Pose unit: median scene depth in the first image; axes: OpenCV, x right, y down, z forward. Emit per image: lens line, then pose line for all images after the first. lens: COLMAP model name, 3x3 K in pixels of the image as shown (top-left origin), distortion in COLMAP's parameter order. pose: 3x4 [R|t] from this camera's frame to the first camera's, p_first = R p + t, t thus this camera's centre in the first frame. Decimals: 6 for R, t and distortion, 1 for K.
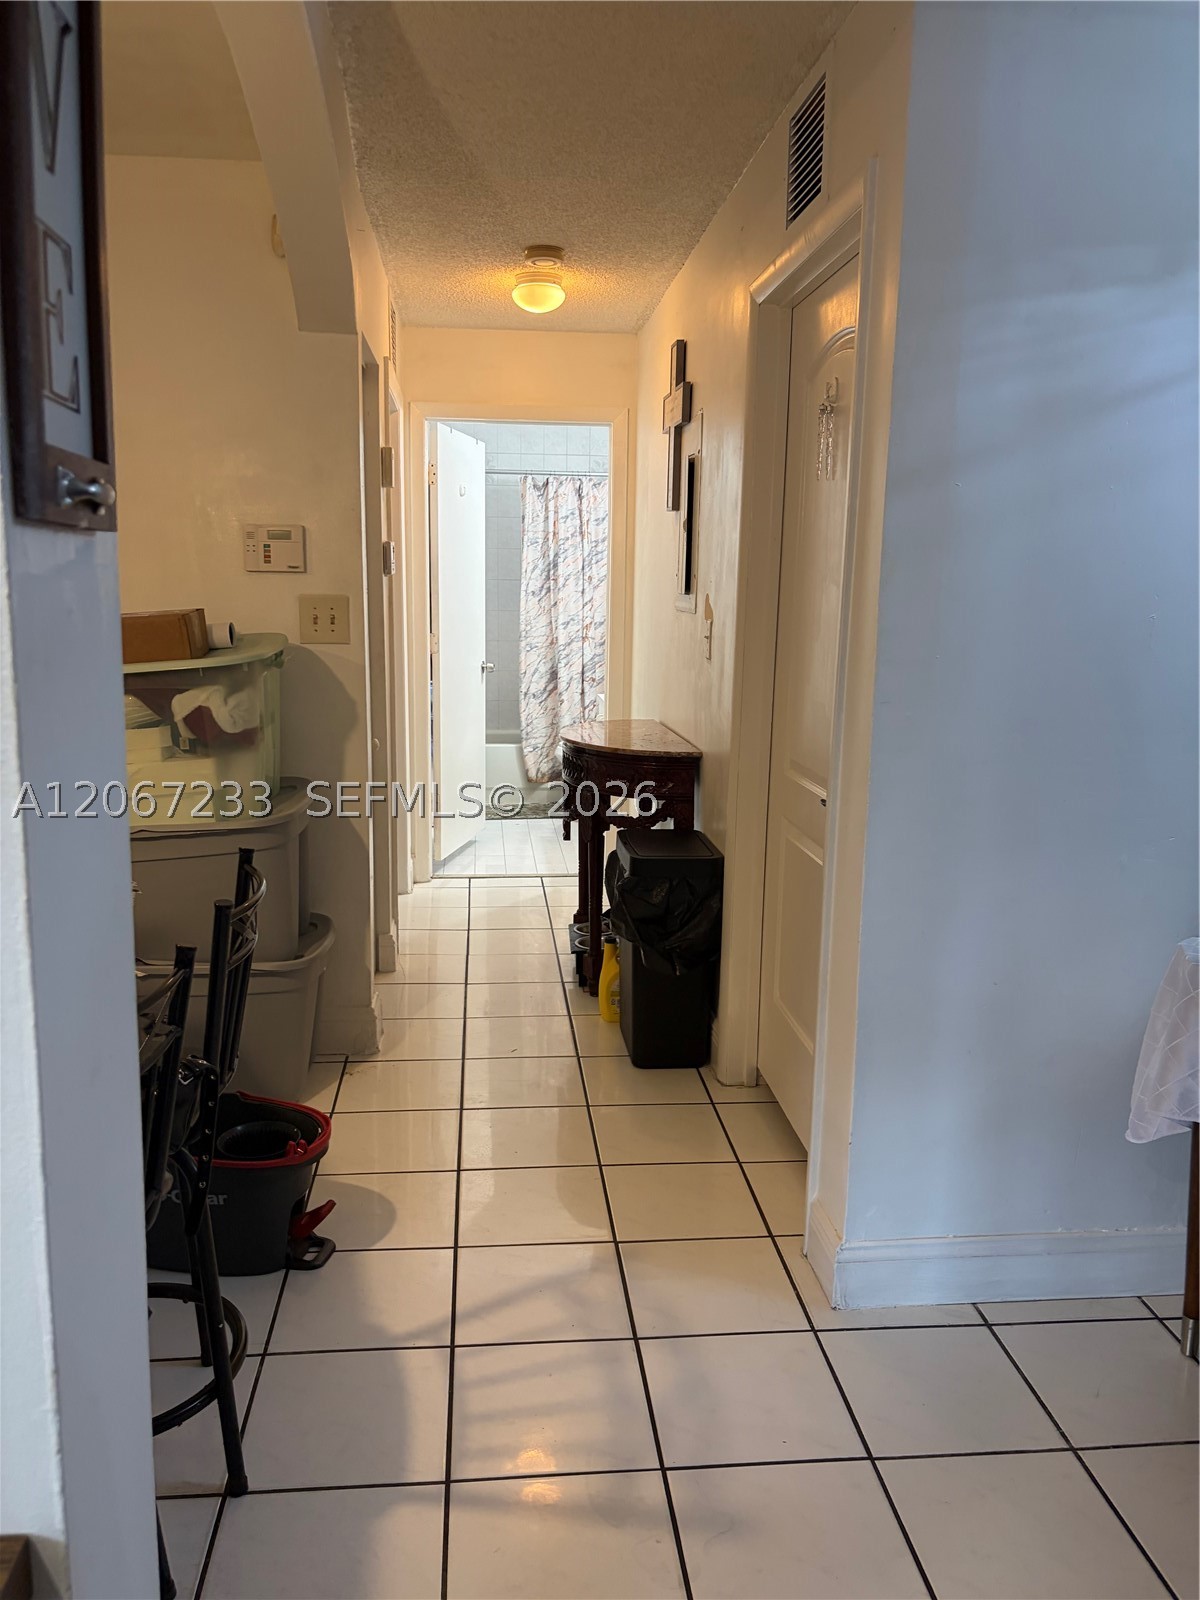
lens RADIAL K [[1204.3, 0, 599.7], [0, 1204.3, 804.9], [0, 0, 1]] dist [0.046310, -0.049447]
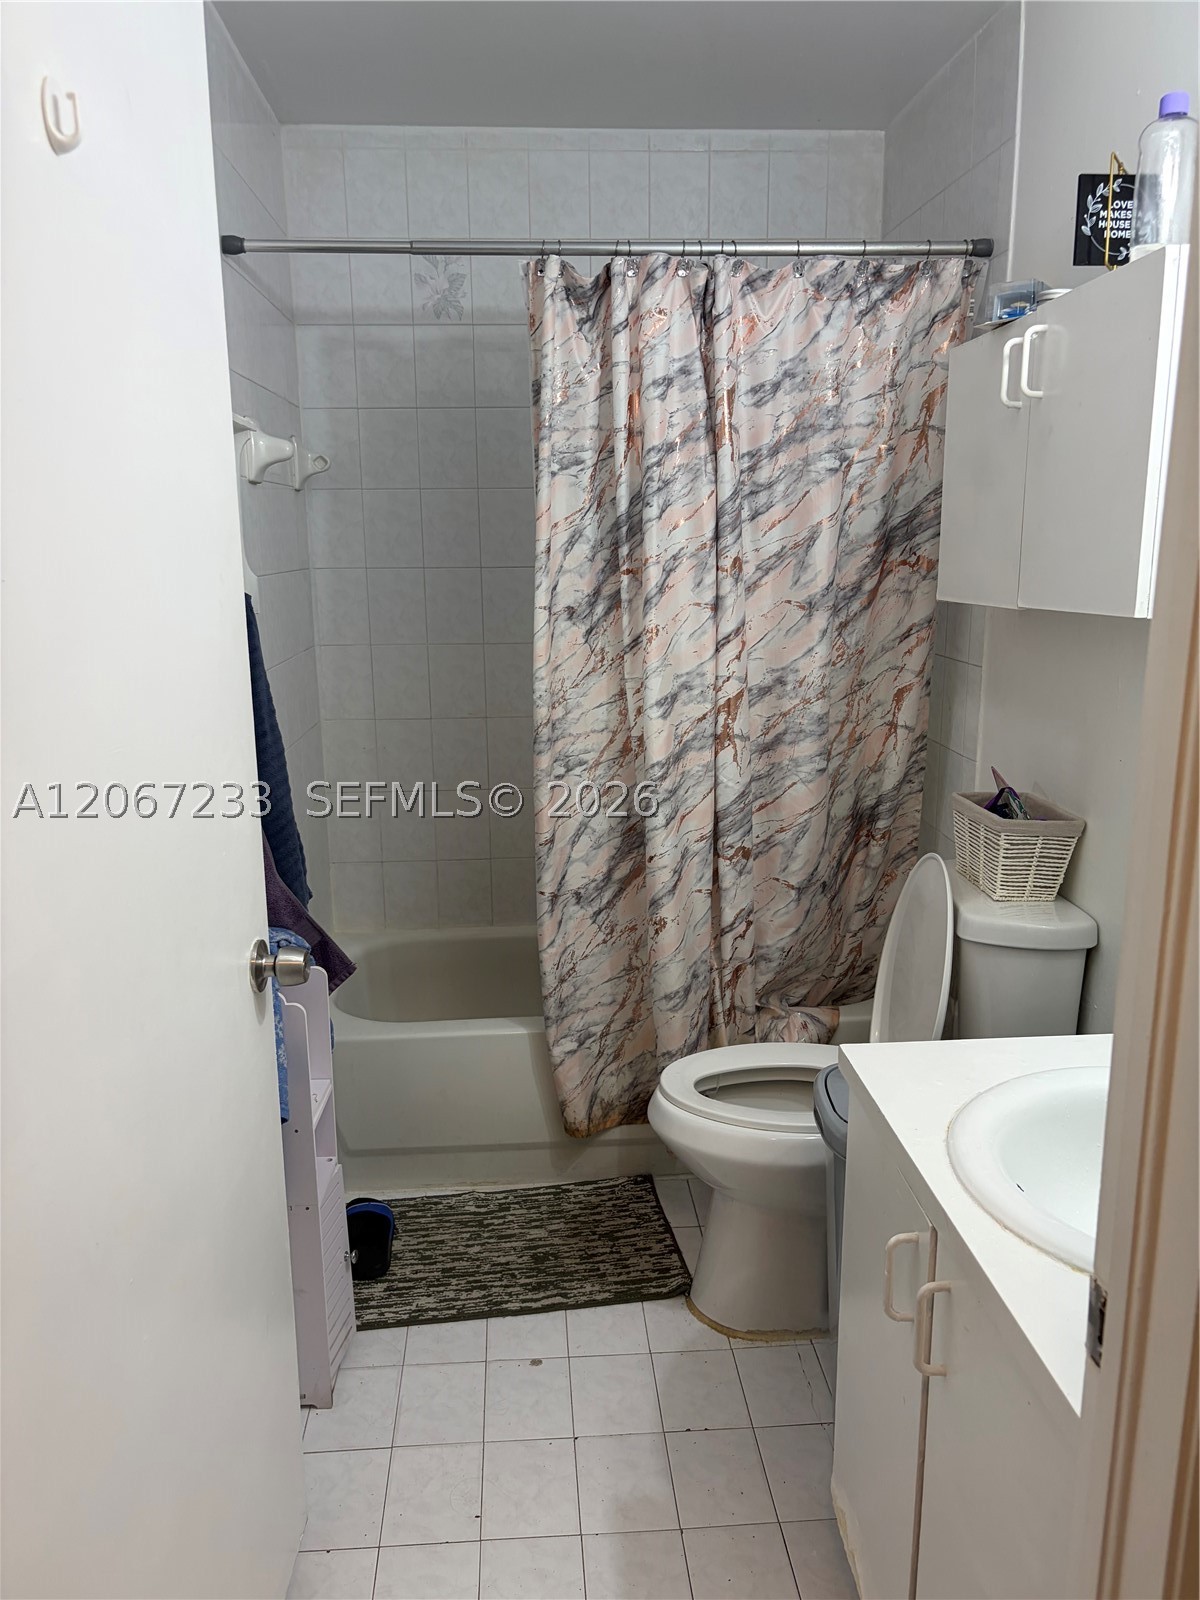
lens RADIAL K [[1204.3, 0, 595.7], [0, 1204.3, 795.2], [0, 0, 1]] dist [0.046310, -0.049447]
pose [[0.999534, -0.019811, -0.023203, -0.041257], [0.020446, 0.999414, 0.027468, -0.133311], [0.022645, -0.027929, 0.999353, 0.658487]]
